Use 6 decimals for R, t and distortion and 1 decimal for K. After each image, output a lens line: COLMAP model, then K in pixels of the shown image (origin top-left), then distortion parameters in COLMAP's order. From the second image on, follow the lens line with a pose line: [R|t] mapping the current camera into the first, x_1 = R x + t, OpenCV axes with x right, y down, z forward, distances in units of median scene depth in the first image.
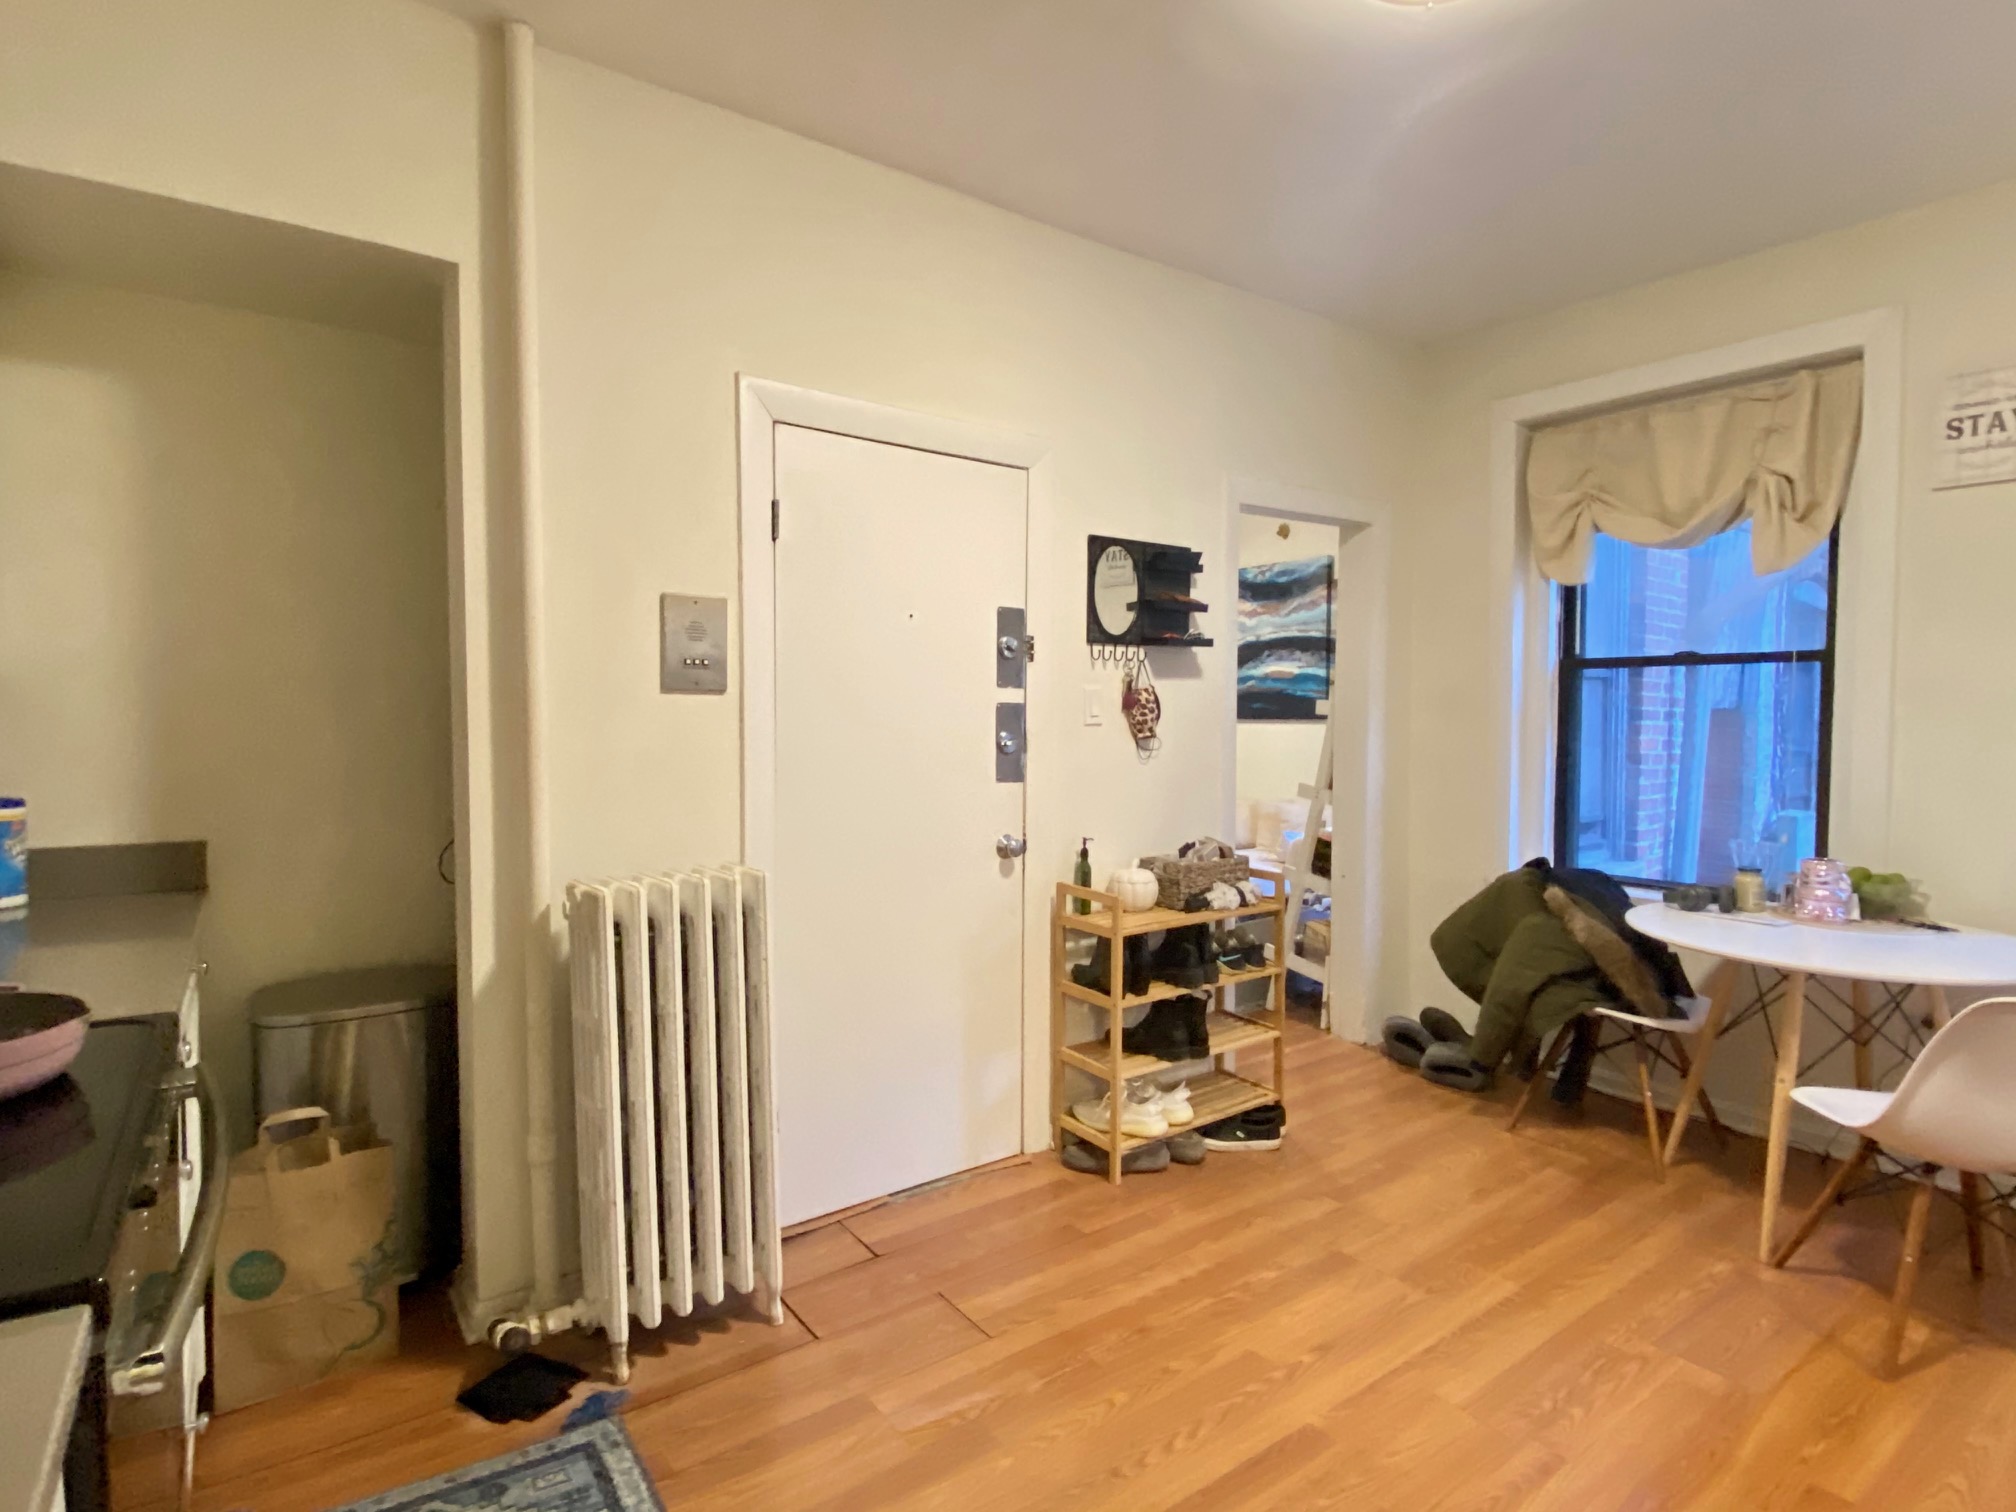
lens RADIAL K [[1039.9, 0, 1020.4], [0, 1039.9, 758.0], [0, 0, 1]] dist [0.031807, -0.028686]
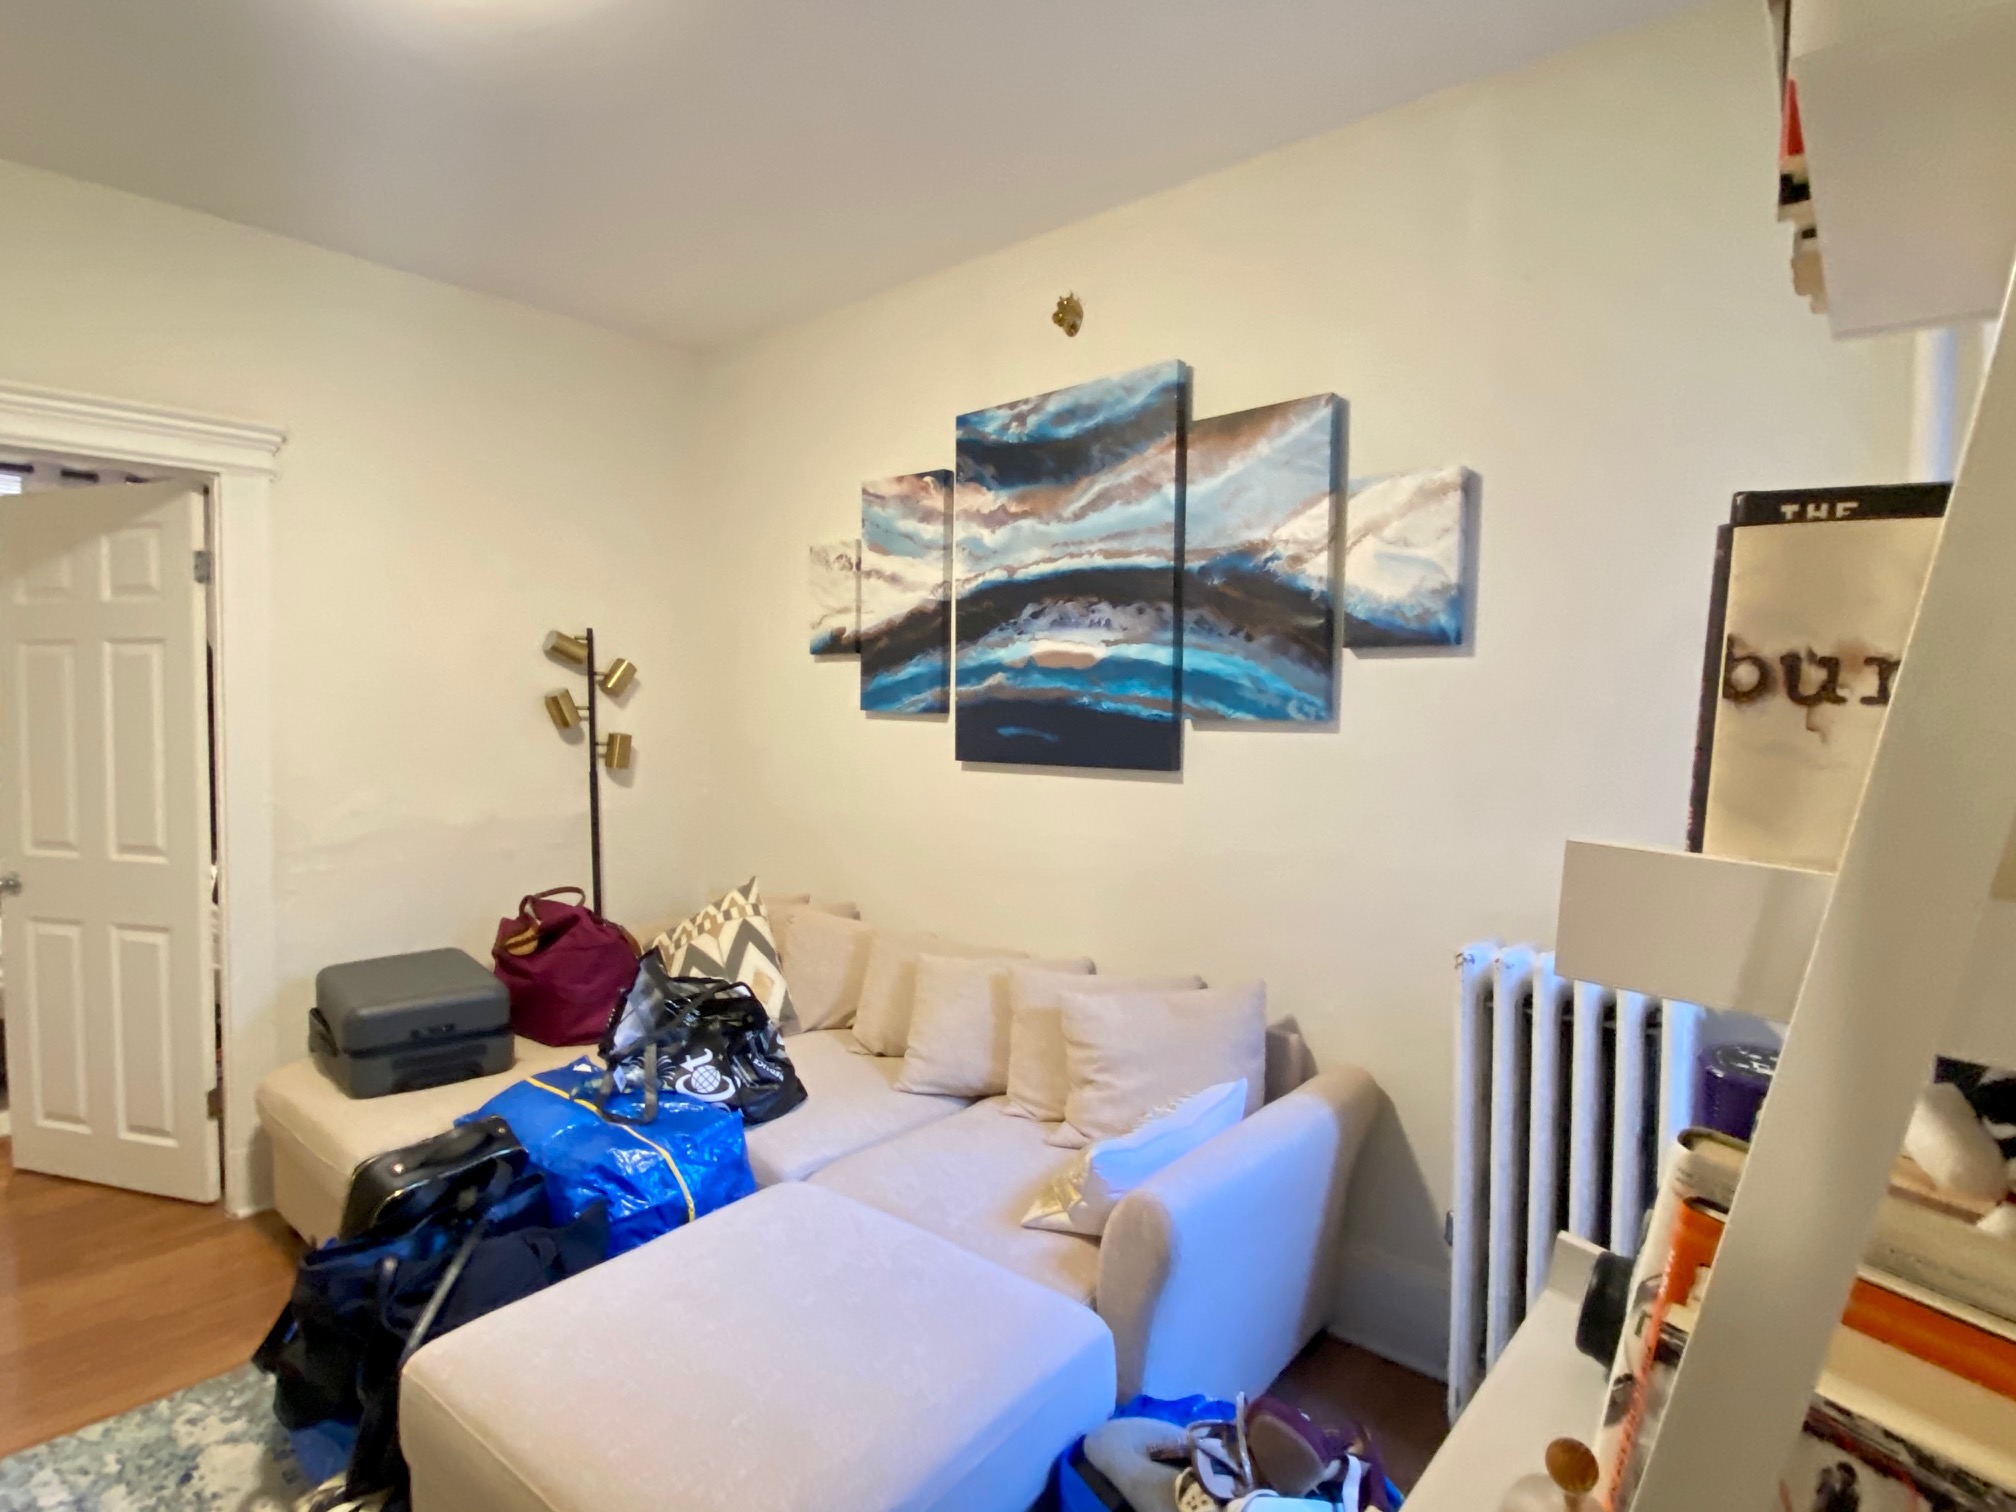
lens RADIAL K [[1039.9, 0, 1006.8], [0, 1039.9, 747.7], [0, 0, 1]] dist [0.031807, -0.028686]
pose [[0.979363, -0.002170, 0.202096, 0.144671], [0.001931, 0.999997, 0.001383, -0.045978], [-0.202099, -0.000965, 0.979365, 0.601372]]
